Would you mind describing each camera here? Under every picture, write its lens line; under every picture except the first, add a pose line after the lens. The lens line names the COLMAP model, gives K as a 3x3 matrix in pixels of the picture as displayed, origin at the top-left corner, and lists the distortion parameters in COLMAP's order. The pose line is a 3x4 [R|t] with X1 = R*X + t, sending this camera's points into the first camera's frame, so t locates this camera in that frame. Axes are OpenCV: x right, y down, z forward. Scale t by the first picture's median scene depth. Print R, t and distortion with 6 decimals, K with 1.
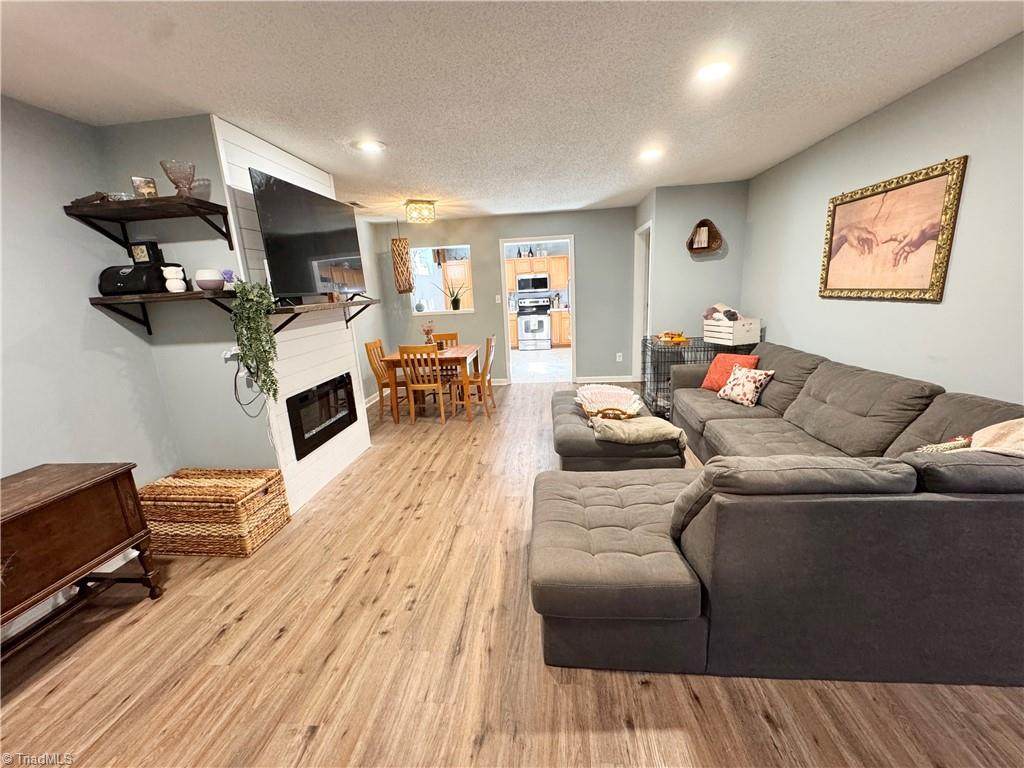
lens RADIAL K [[410.0, 0, 513.4], [0, 410.0, 383.4], [0, 0, 1]] dist [-0.002142, 0.000121]
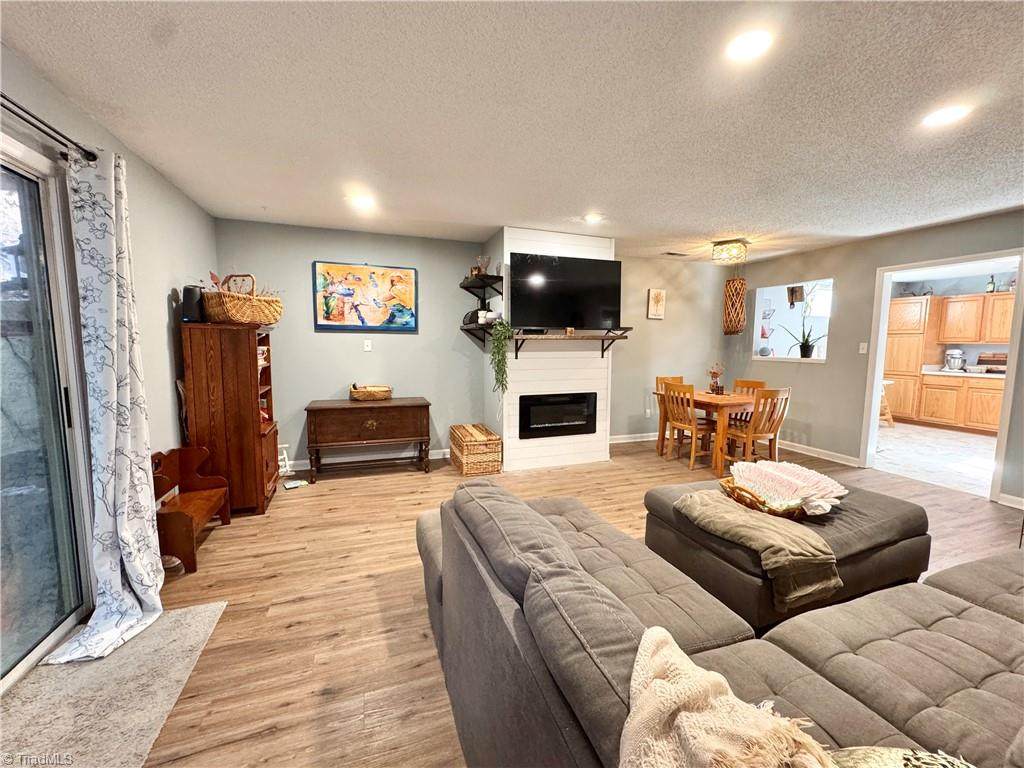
lens RADIAL K [[410.0, 0, 509.3], [0, 410.0, 383.3], [0, 0, 1]] dist [-0.002142, 0.000121]
pose [[0.419265, 0.144240, -0.896332, 0.715540], [-0.233400, 0.971239, 0.047120, -0.062547], [0.877349, 0.189448, 0.440872, 0.267628]]
